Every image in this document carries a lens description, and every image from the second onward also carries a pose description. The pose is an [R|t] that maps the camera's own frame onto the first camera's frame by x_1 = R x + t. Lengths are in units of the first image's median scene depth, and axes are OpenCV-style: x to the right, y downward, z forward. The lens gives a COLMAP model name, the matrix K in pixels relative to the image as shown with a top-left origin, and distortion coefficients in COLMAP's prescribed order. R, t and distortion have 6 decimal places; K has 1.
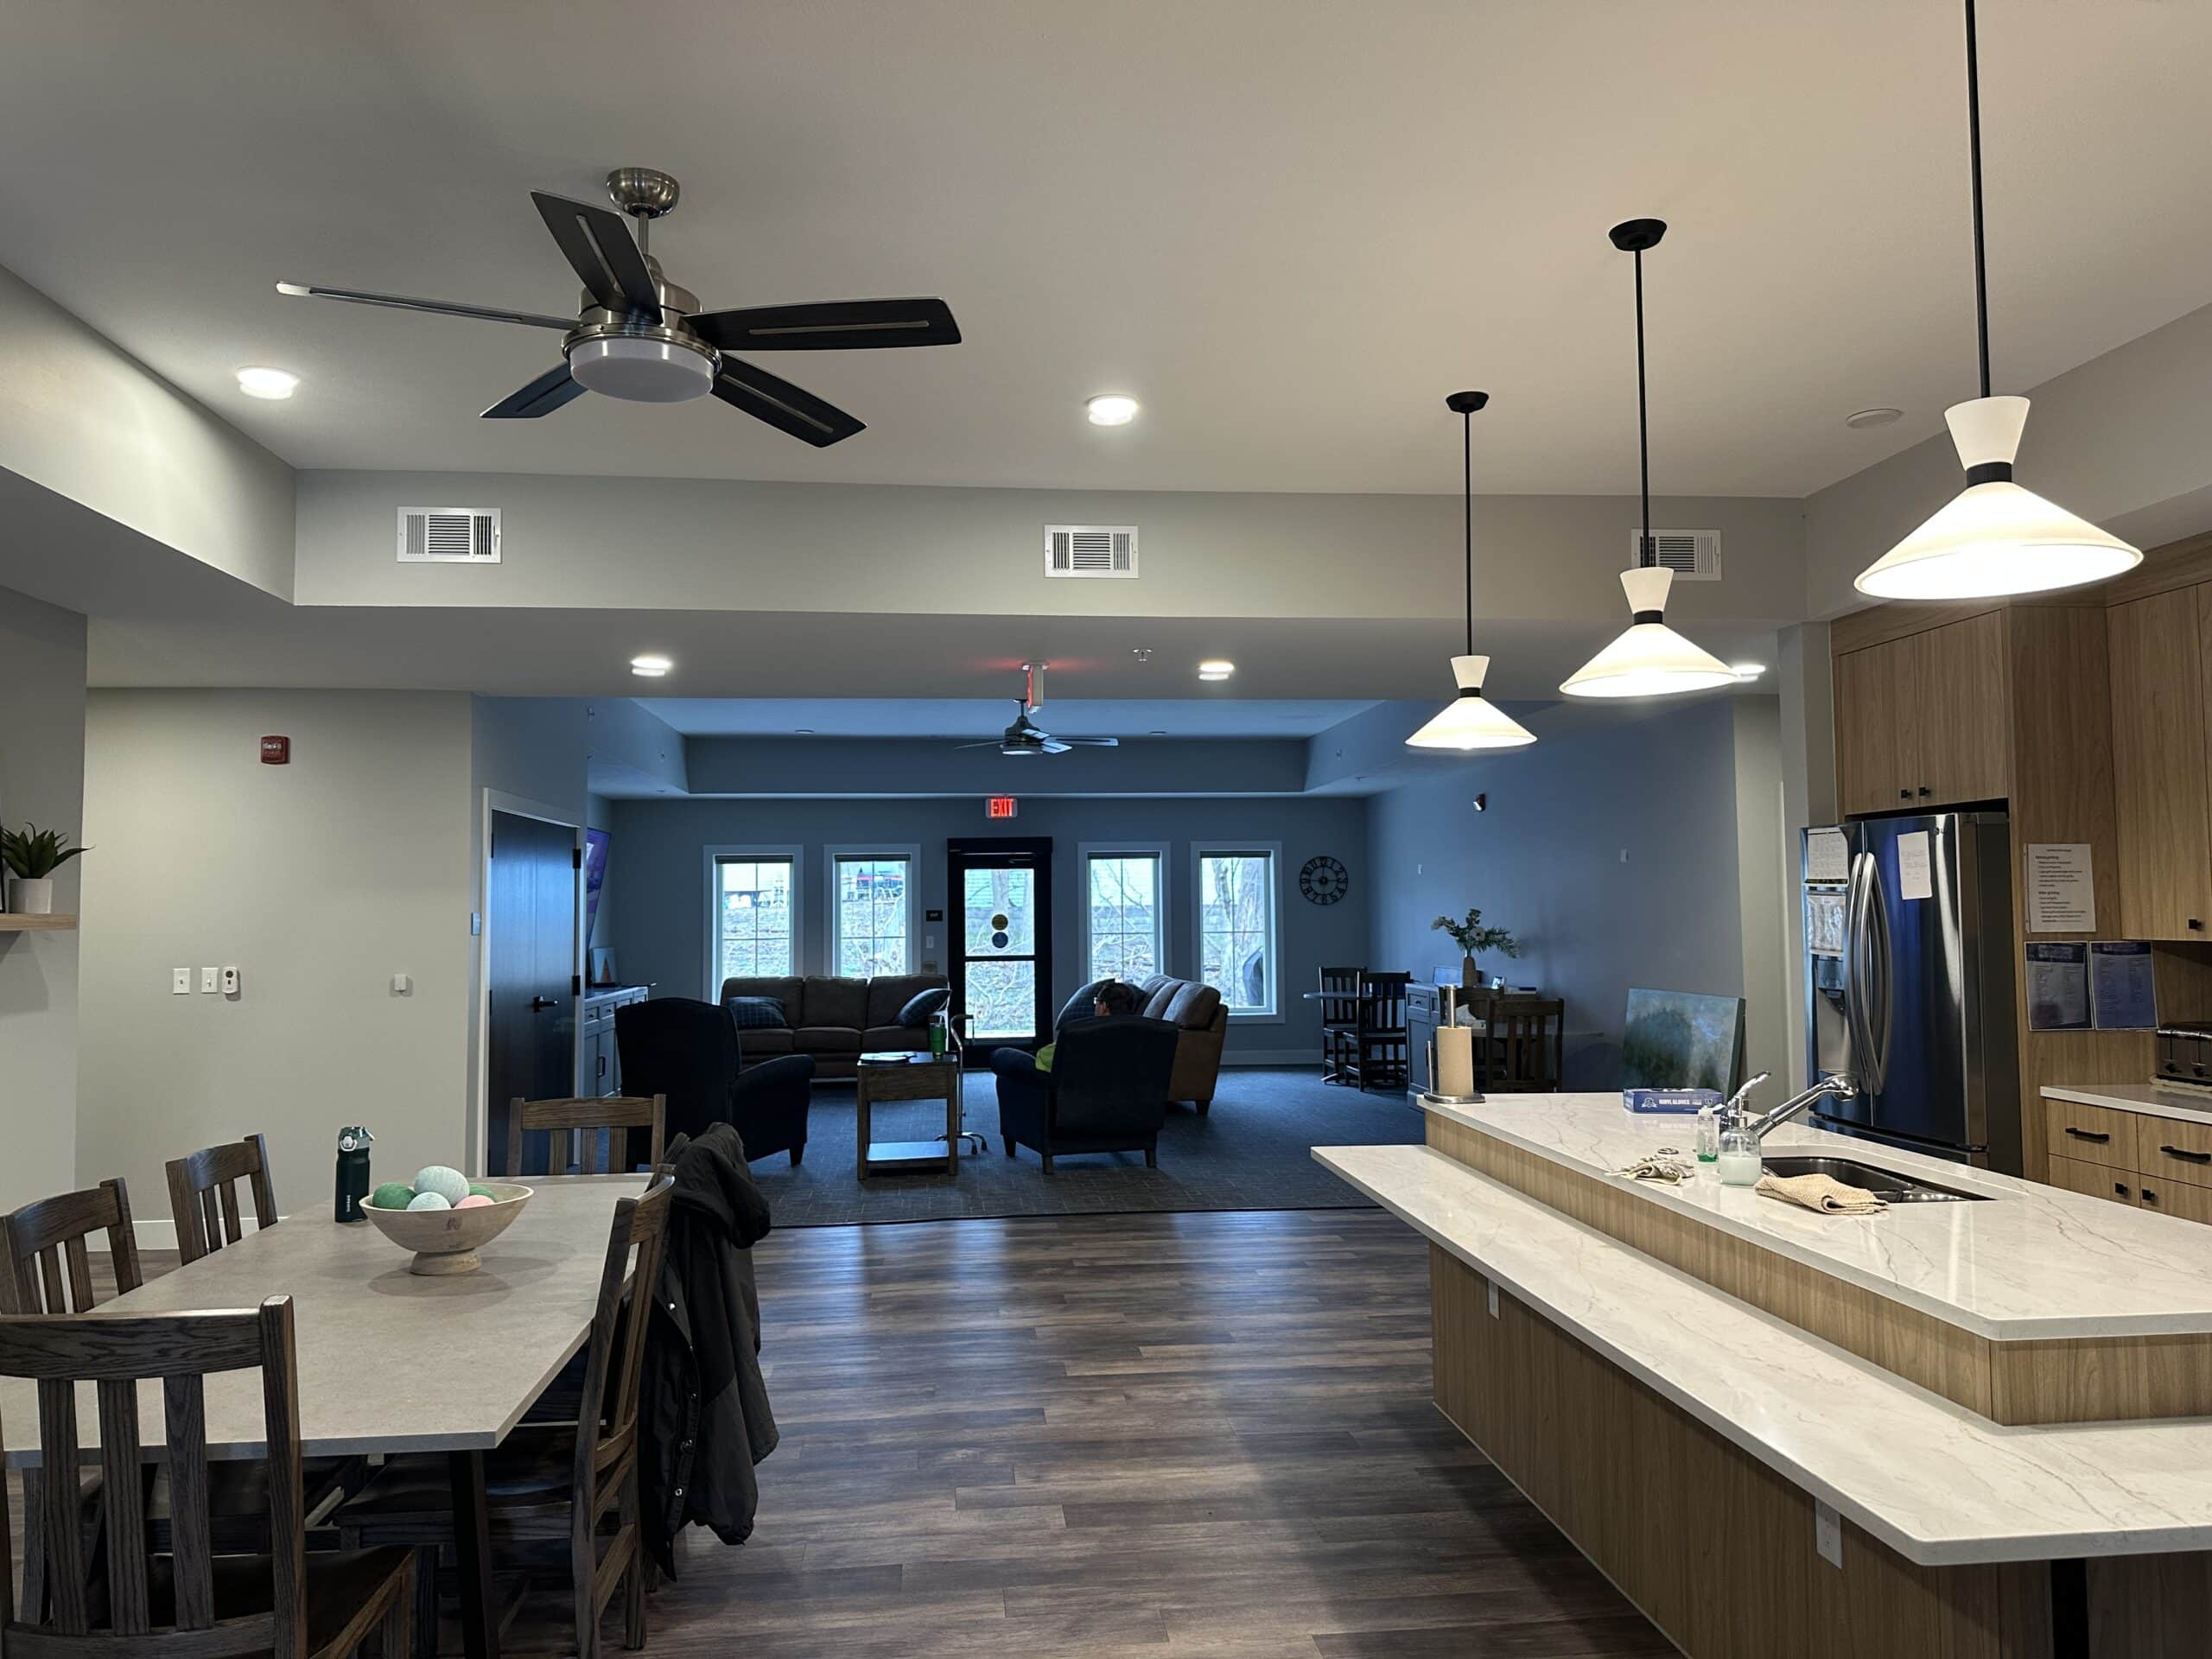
lens RADIAL K [[1567.8, 0, 1104.0], [0, 1567.8, 830.7], [0, 0, 1]] dist [0.012013, -0.000934]
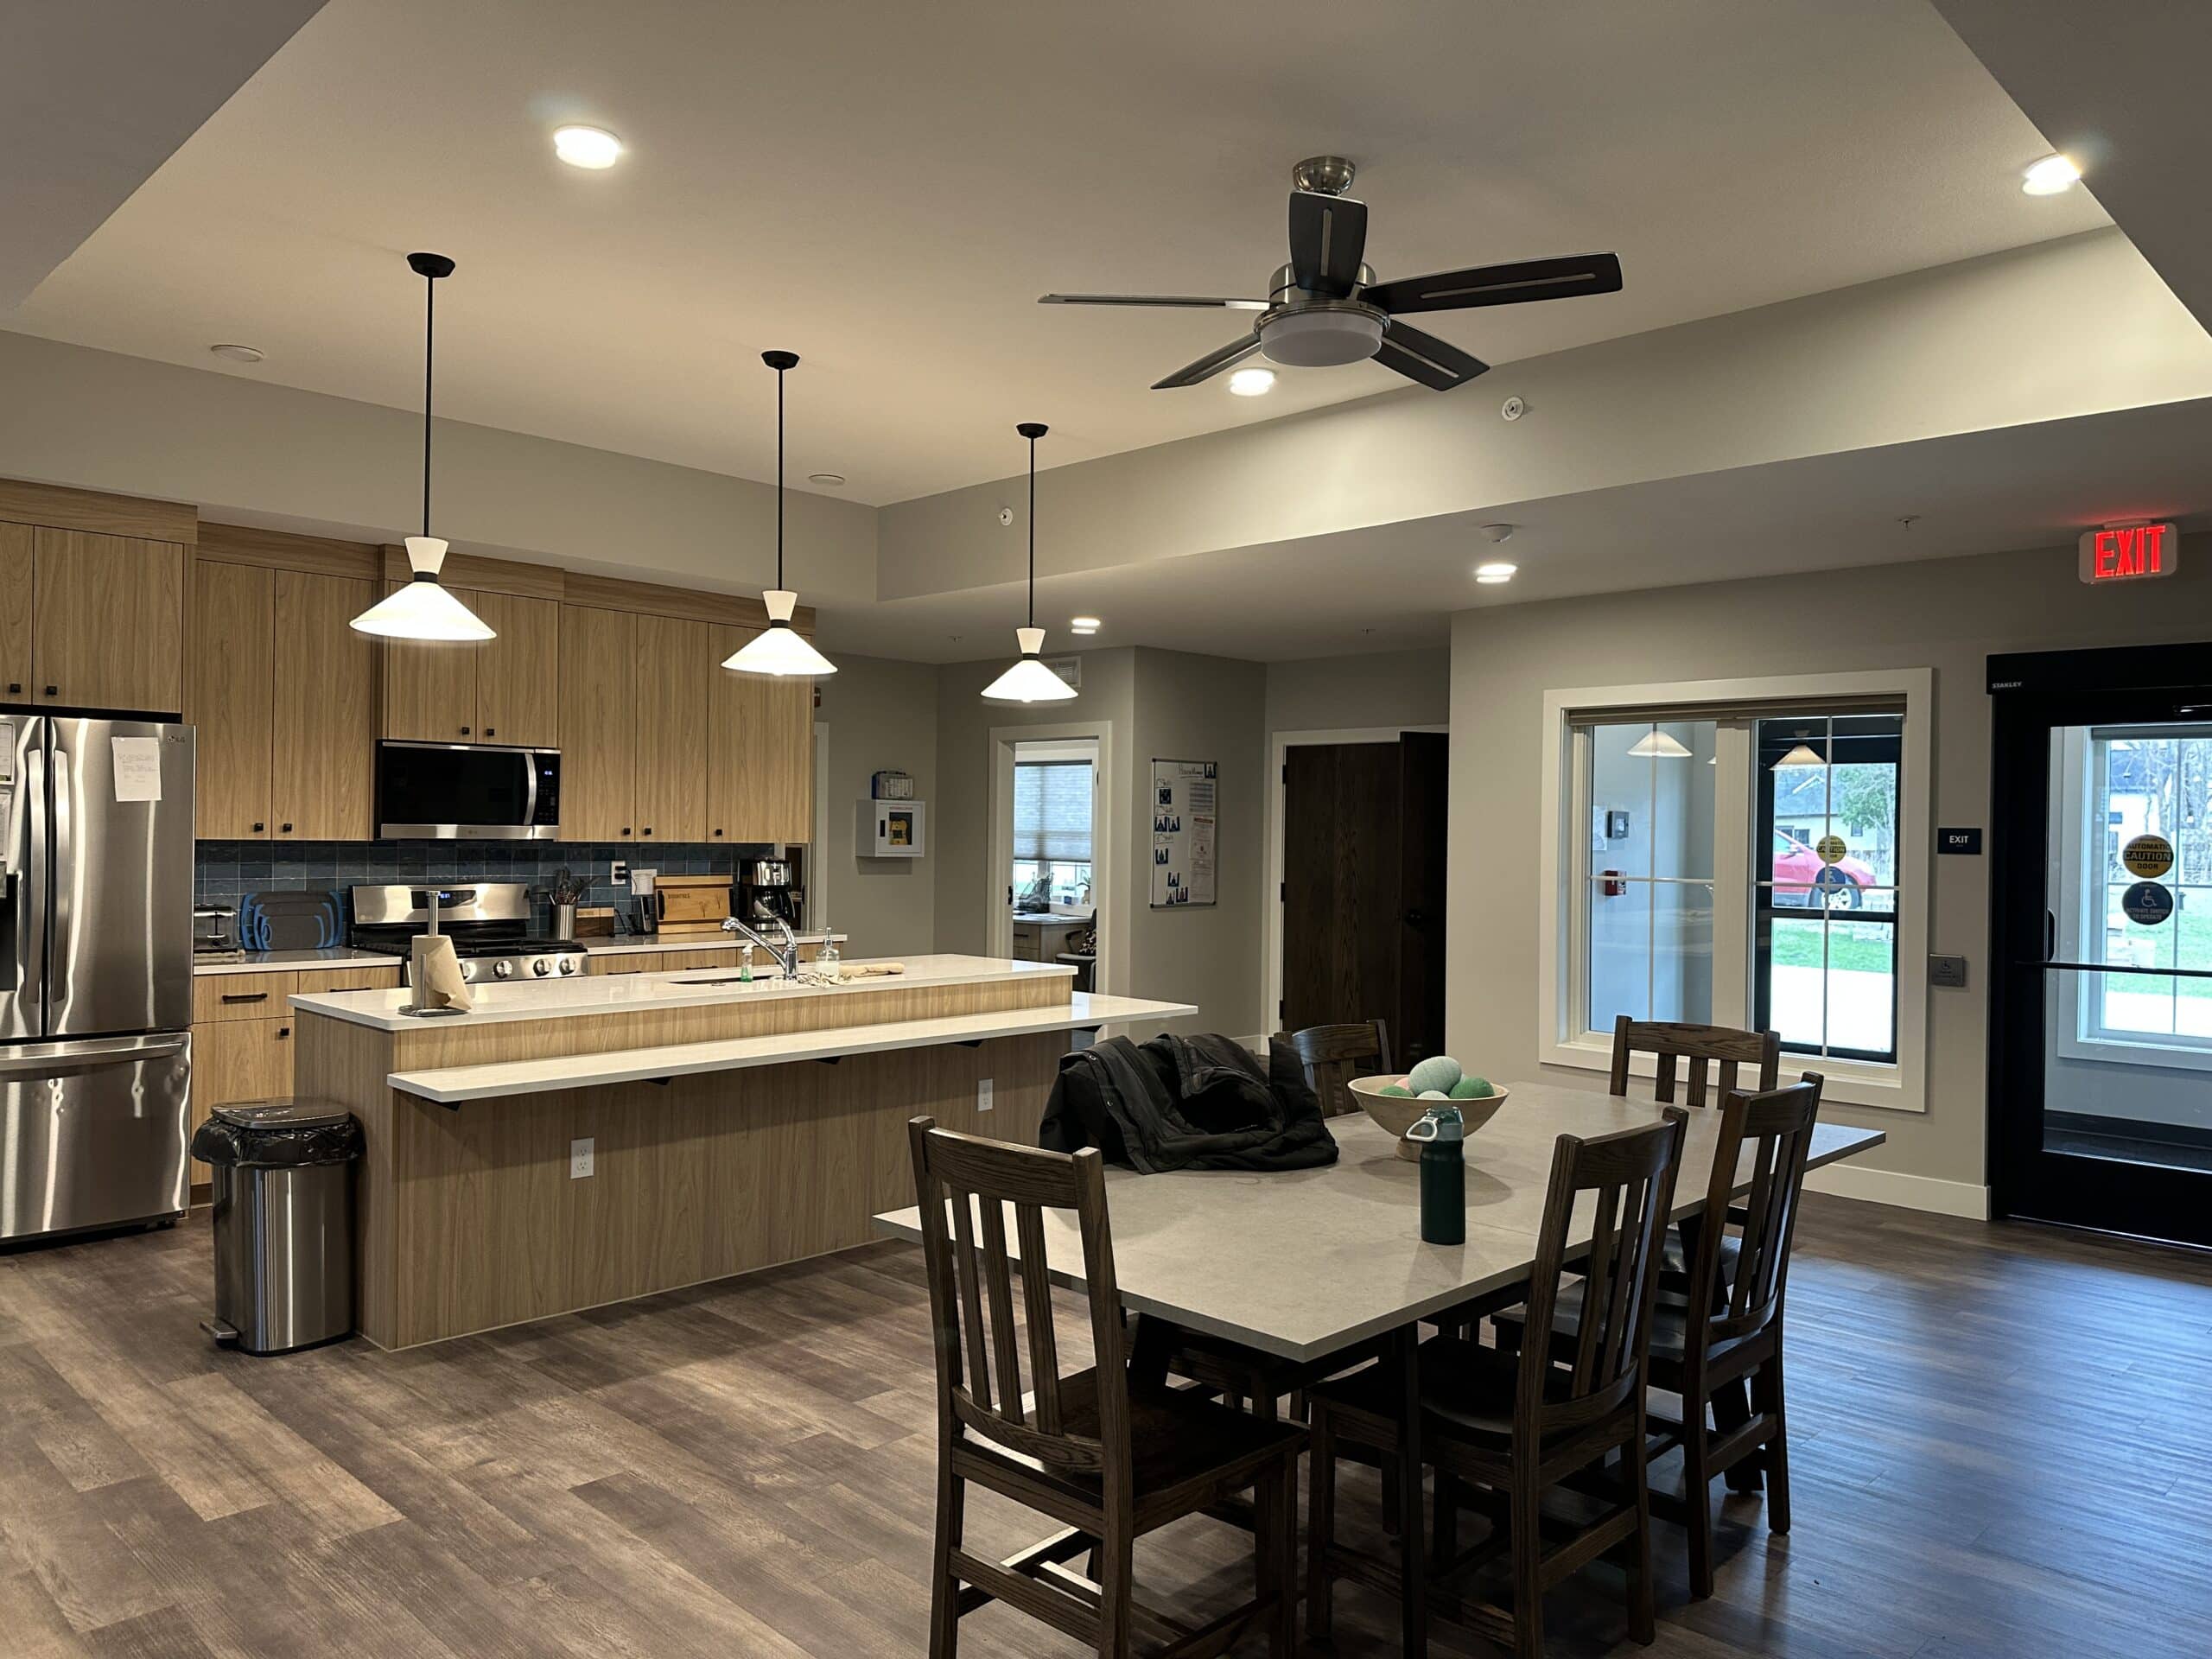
lens RADIAL K [[1567.8, 0, 1104.8], [0, 1567.8, 832.5], [0, 0, 1]] dist [0.012013, -0.000934]
pose [[-0.637416, 0.005346, 0.770501, -0.773338], [-0.035992, 0.998678, -0.036705, 0.089004], [-0.769678, -0.051128, -0.636381, 1.324933]]
